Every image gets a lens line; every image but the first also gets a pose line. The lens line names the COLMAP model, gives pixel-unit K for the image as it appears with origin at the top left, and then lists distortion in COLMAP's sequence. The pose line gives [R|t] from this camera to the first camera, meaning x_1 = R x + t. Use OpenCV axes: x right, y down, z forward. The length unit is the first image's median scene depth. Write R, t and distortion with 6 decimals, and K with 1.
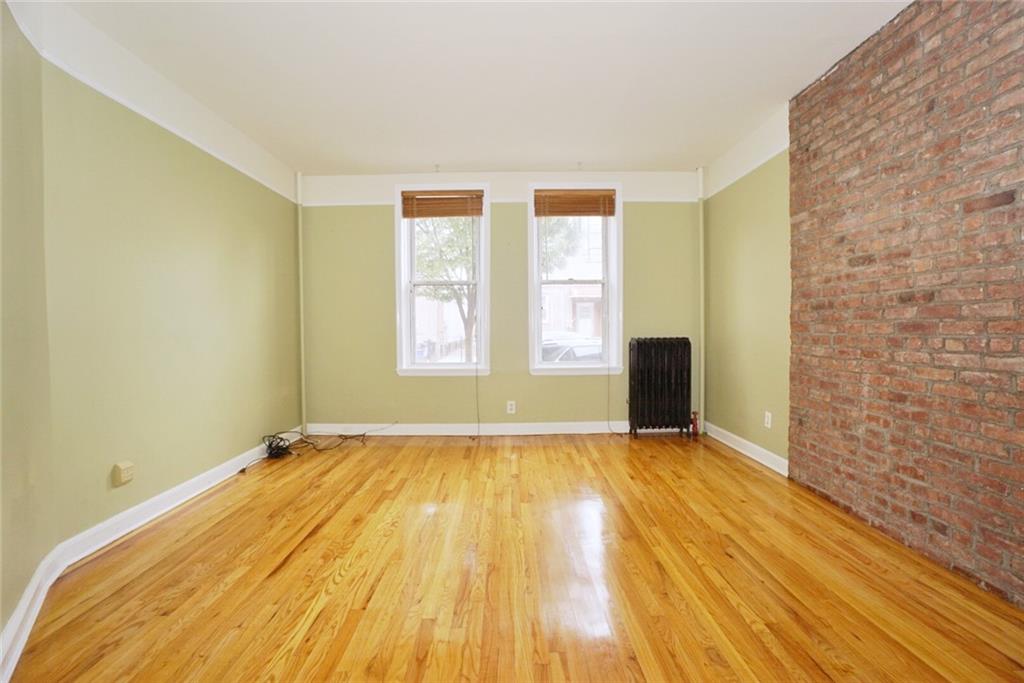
lens RADIAL K [[450.4, 0, 505.8], [0, 450.4, 337.7], [0, 0, 1]] dist [-0.065751, 0.025009]
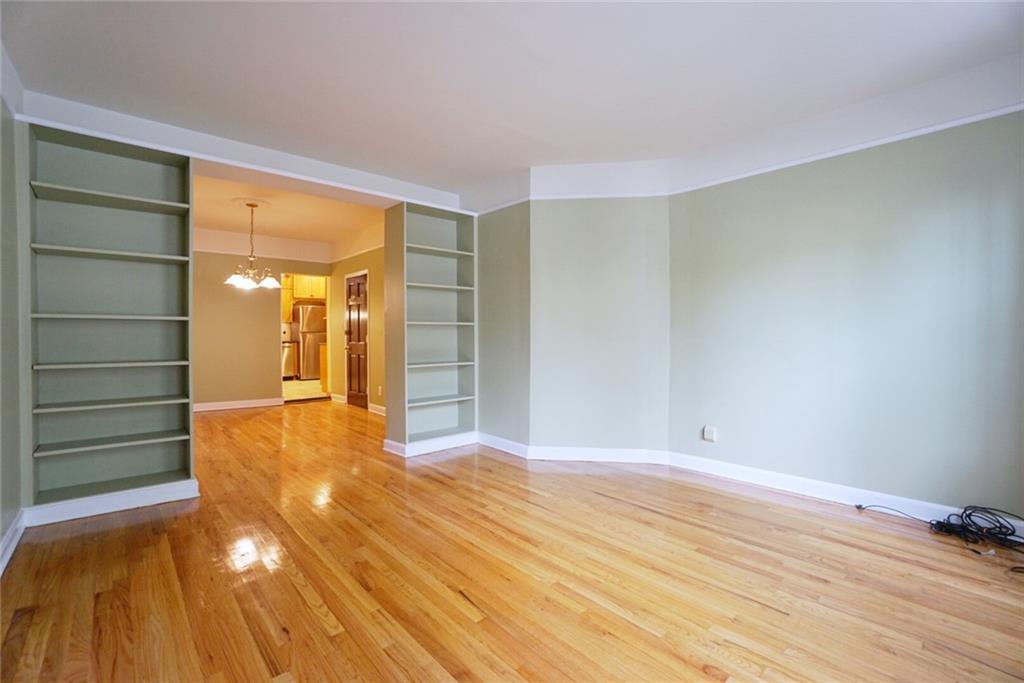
lens RADIAL K [[450.4, 0, 505.8], [0, 450.4, 337.7], [0, 0, 1]] dist [-0.065751, 0.025009]
pose [[-0.746826, 0.014306, -0.664866, 0.618714], [-0.009905, 0.999418, 0.032630, -0.058066], [0.664946, 0.030954, -0.746250, 1.561954]]
